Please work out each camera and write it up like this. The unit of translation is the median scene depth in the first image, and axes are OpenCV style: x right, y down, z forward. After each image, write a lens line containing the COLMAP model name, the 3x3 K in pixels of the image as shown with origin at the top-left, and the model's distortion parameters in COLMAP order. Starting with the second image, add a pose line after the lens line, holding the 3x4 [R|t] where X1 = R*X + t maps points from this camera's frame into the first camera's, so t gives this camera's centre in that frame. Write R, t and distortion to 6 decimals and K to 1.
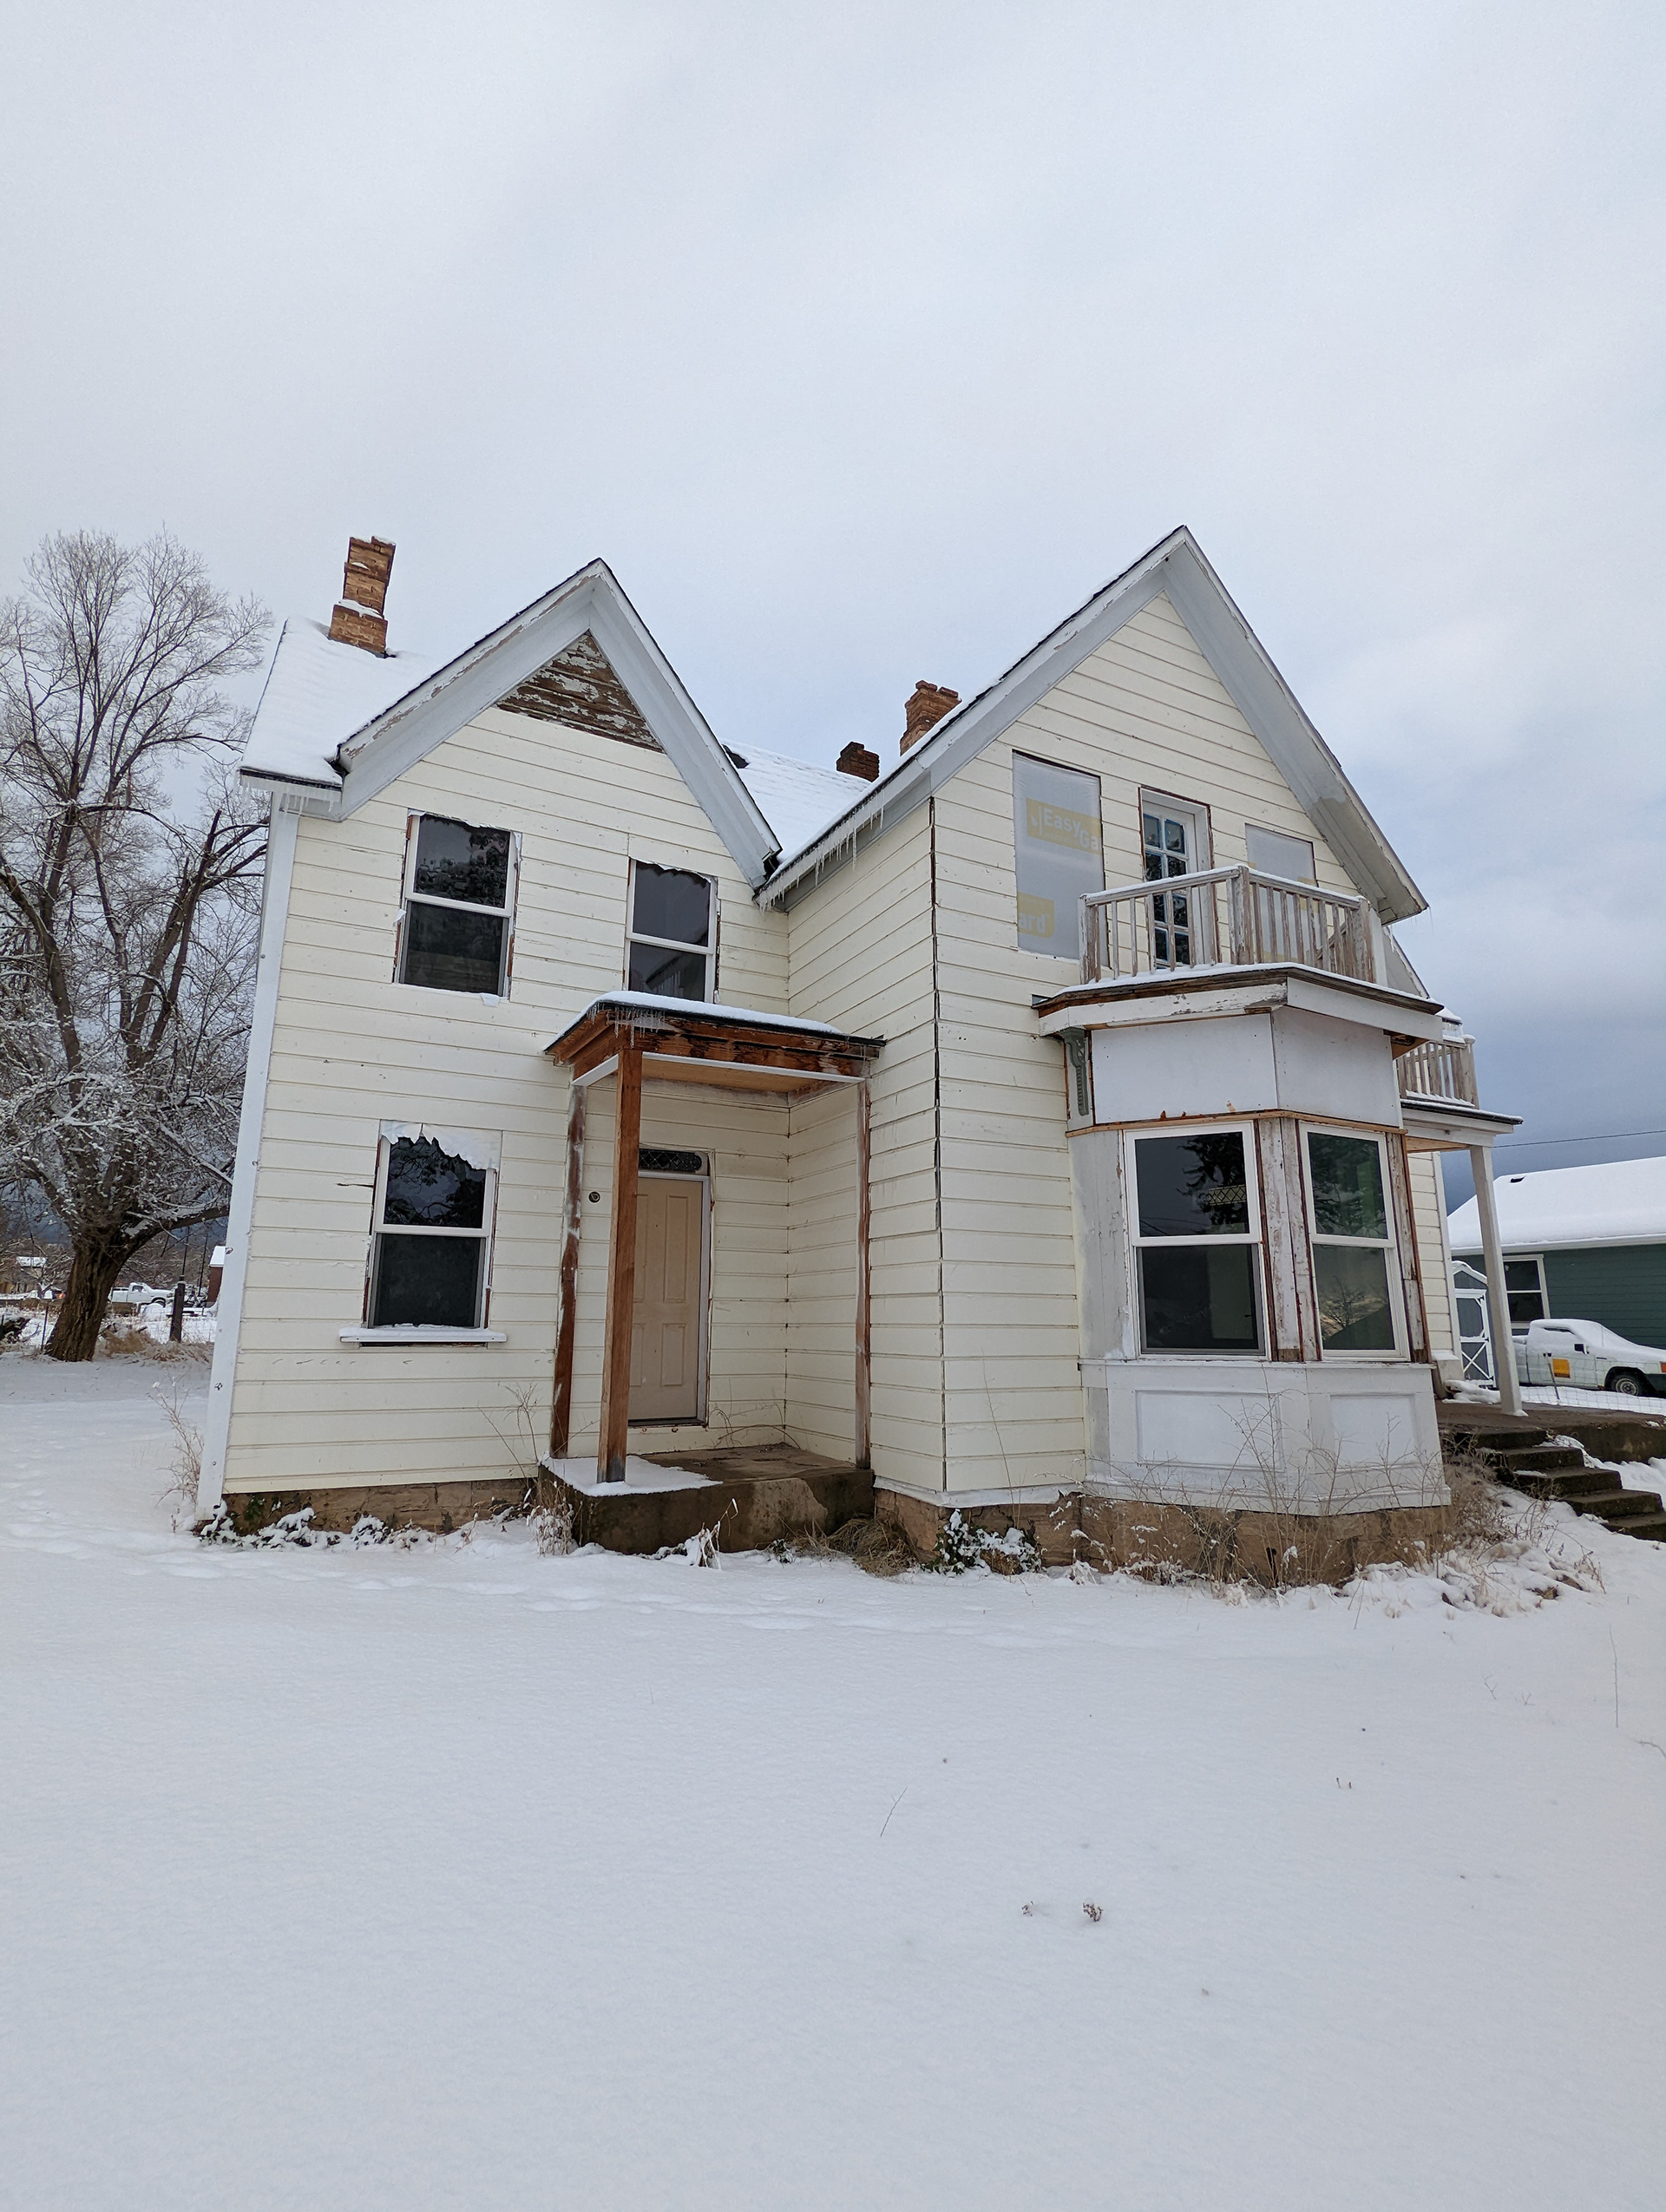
lens RADIAL K [[1051.7, 0, 831.8], [0, 1051.7, 1109.7], [0, 0, 1]] dist [0.000156, 0.000610]
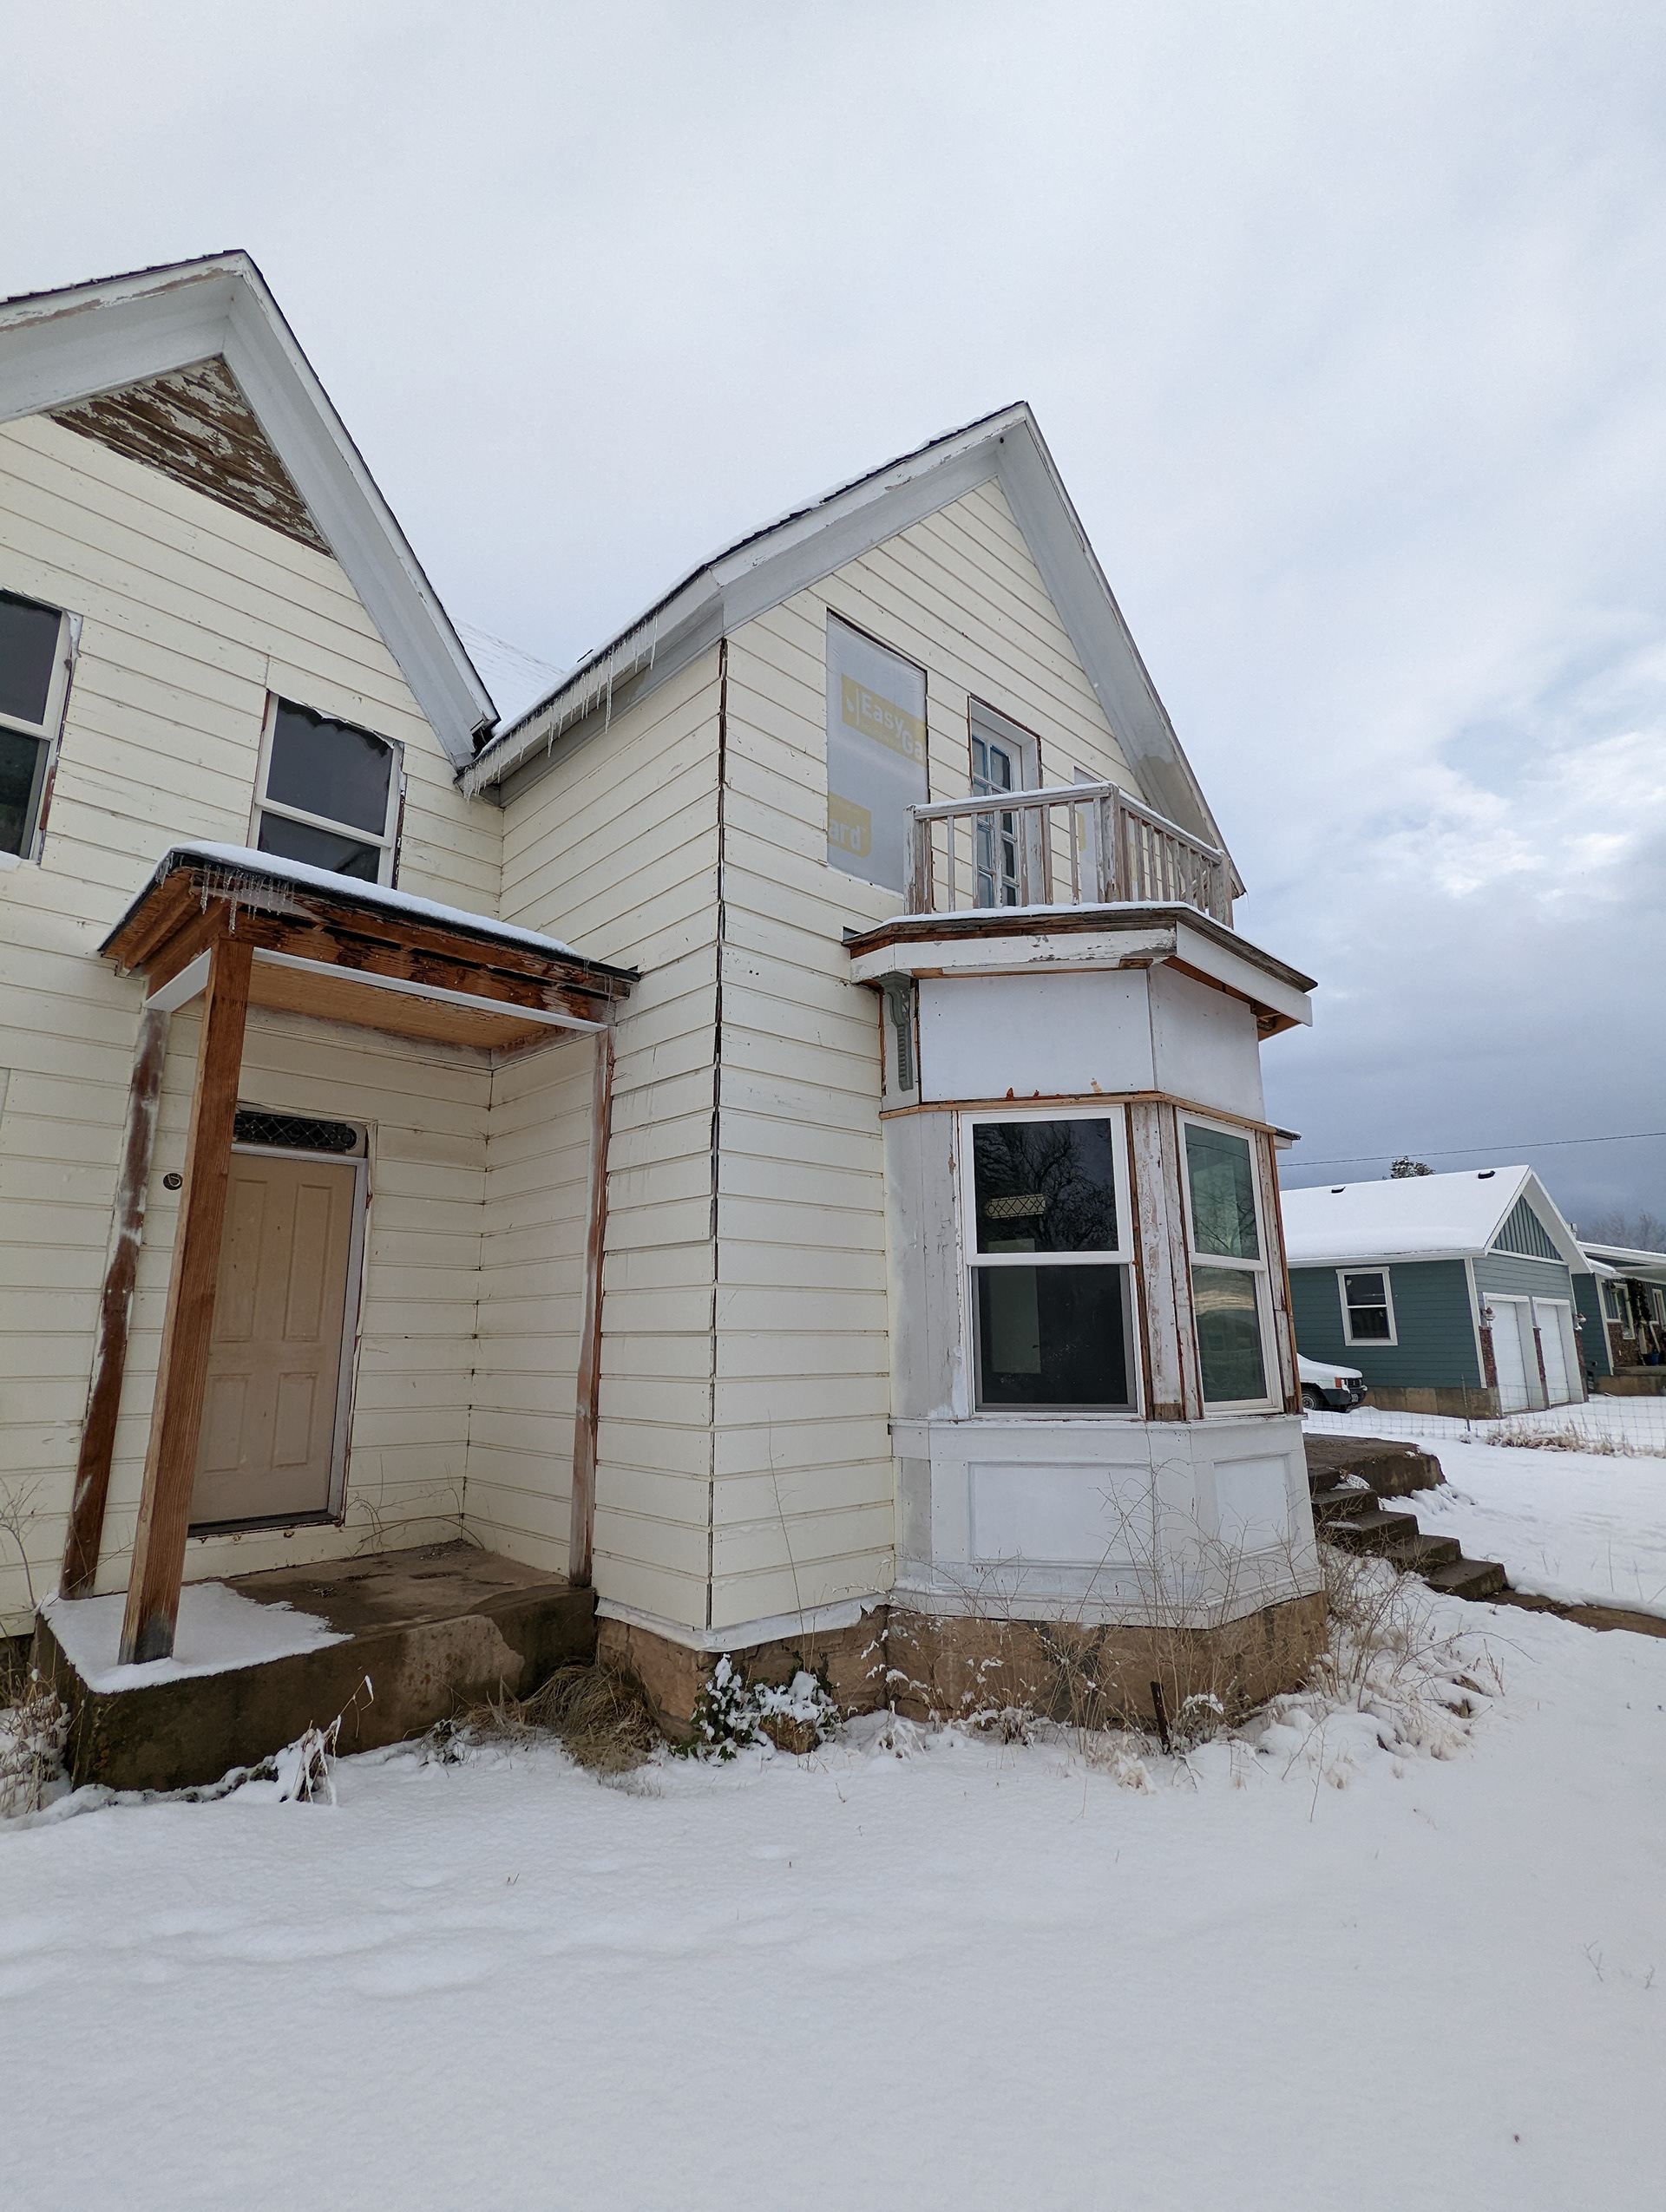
lens RADIAL K [[1051.7, 0, 831.2], [0, 1051.7, 1111.5], [0, 0, 1]] dist [0.000156, 0.000610]
pose [[0.960961, 0.049645, 0.272193, -0.014494], [-0.046368, 0.998754, -0.018463, 0.035371], [-0.272770, 0.005121, 0.962066, 0.282278]]
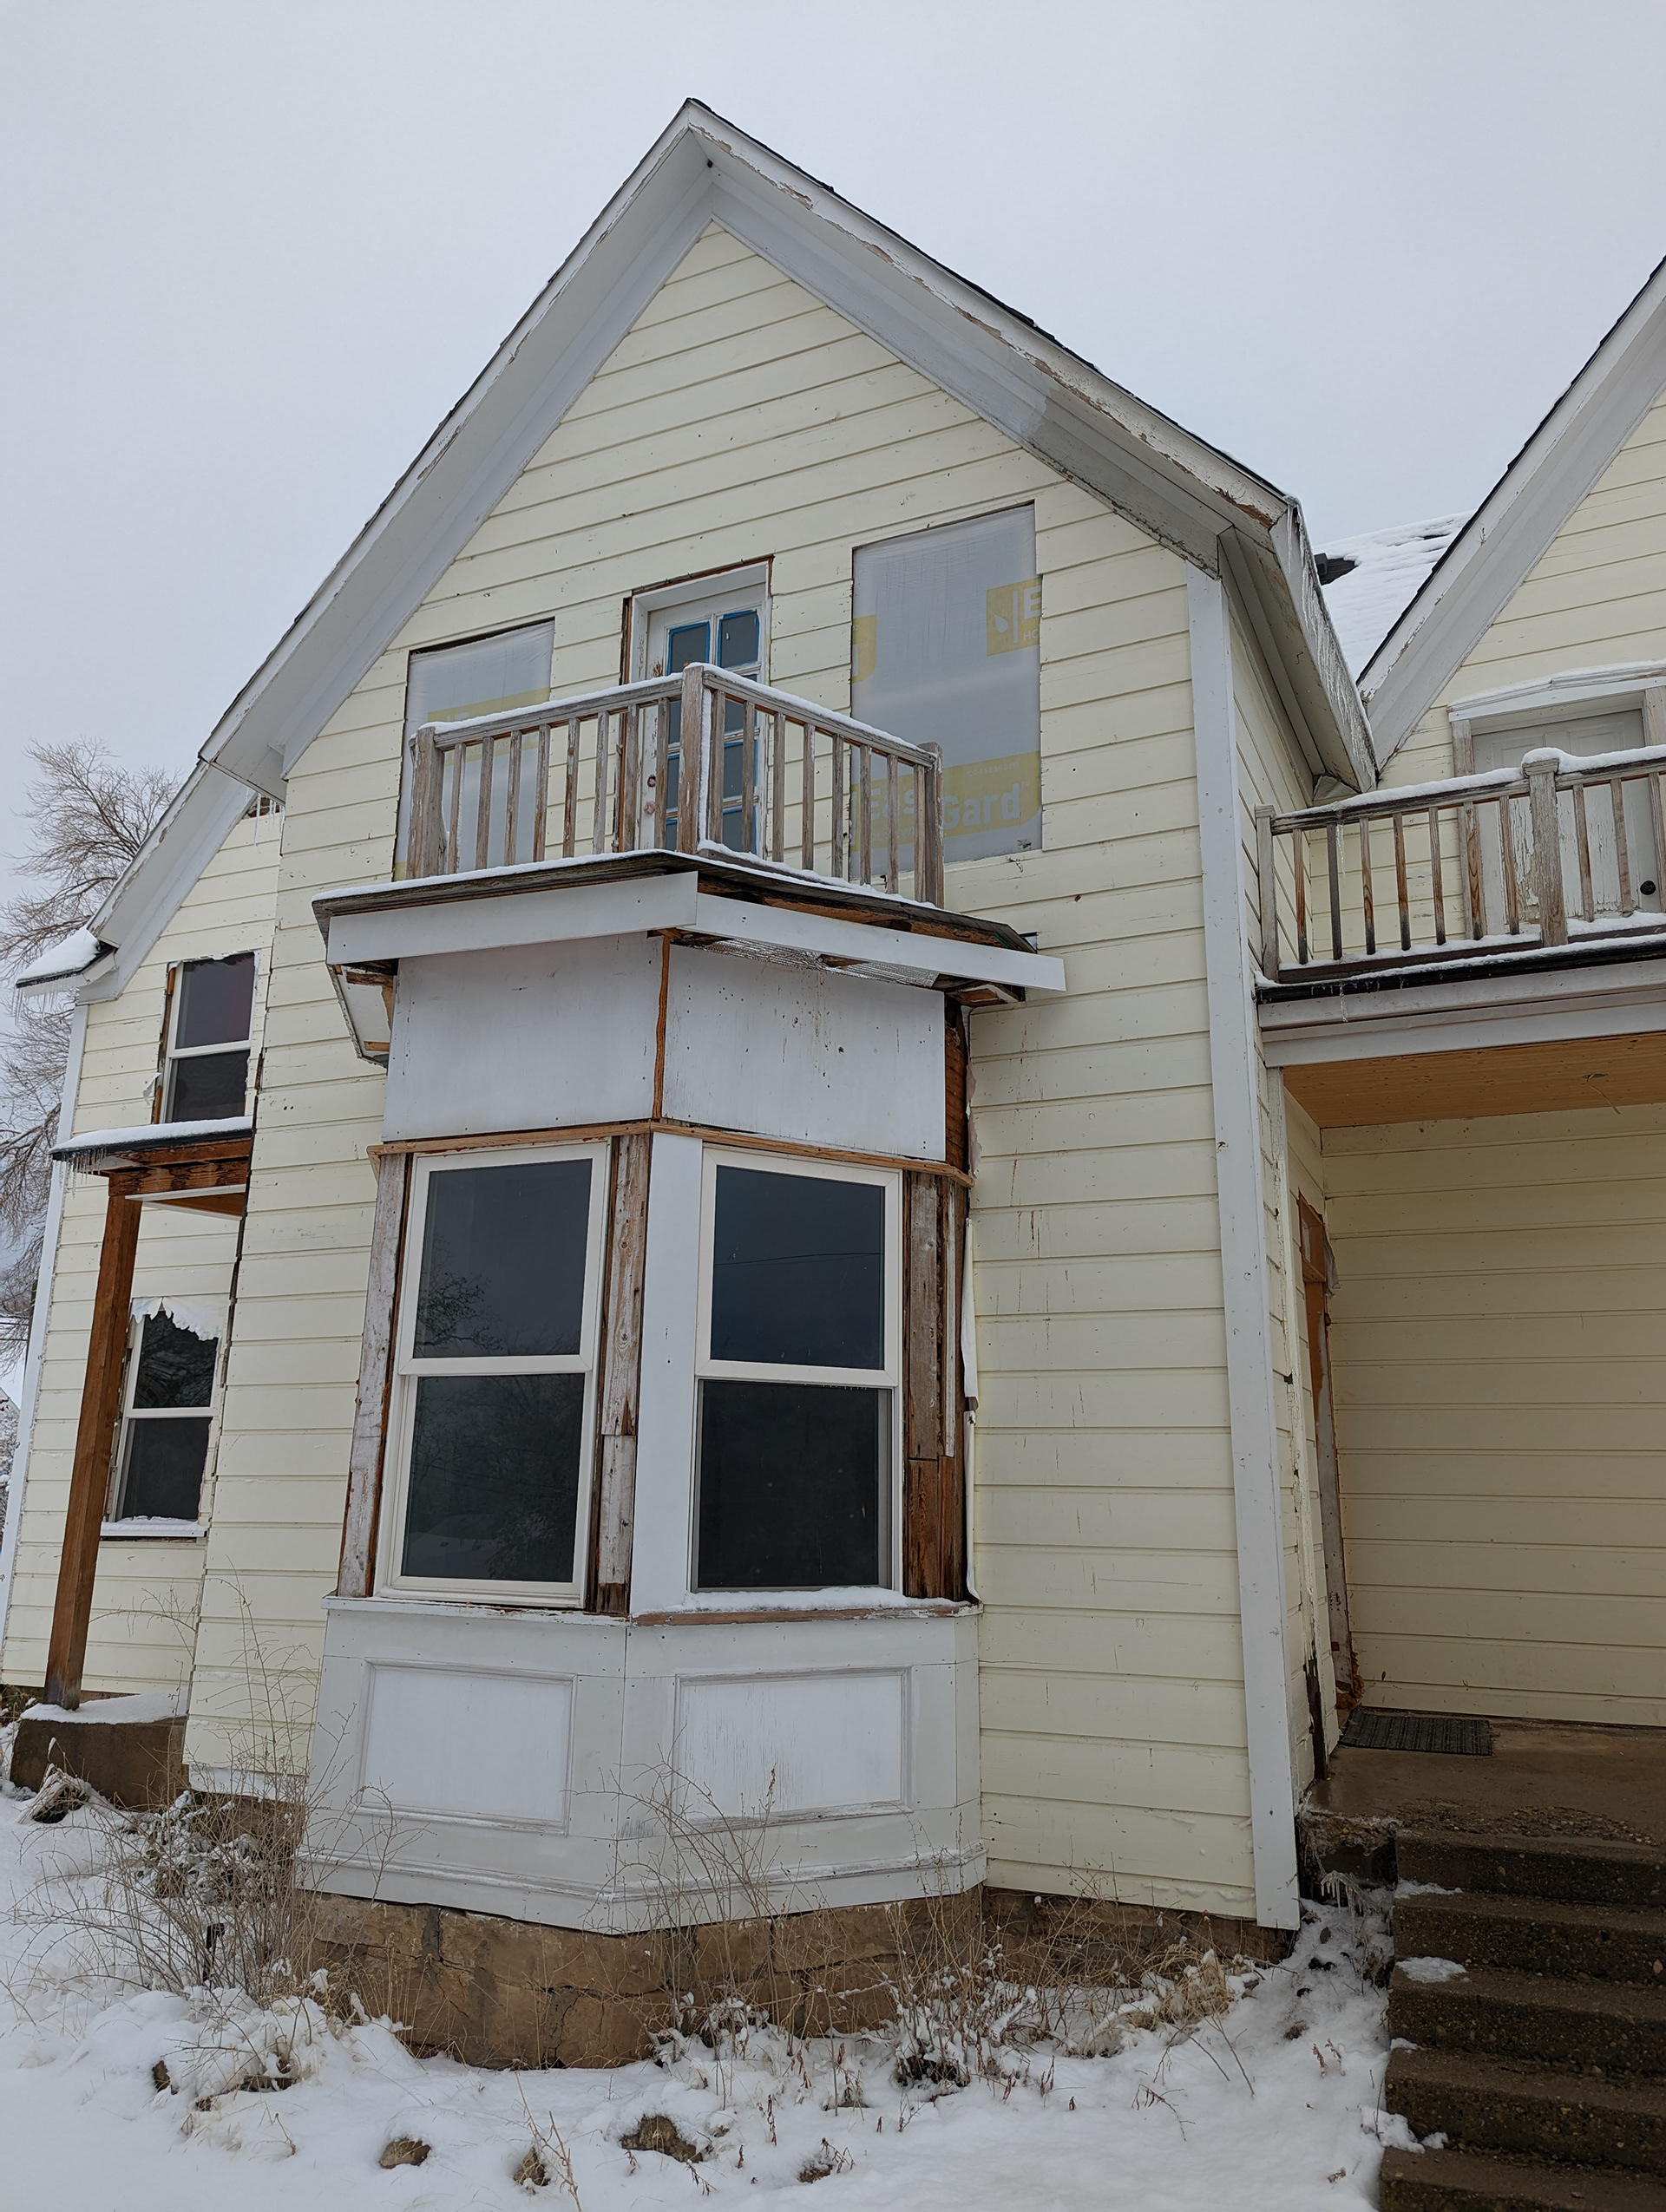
lens RADIAL K [[1555.6, 0, 839.2], [0, 1555.6, 1121.0], [0, 0, 1]] dist [0.069820, -0.066370]
pose [[0.635792, -0.181039, -0.750329, 1.078997], [0.149840, 0.982560, -0.110104, 0.104576], [0.757177, -0.042426, 0.651831, 0.564325]]
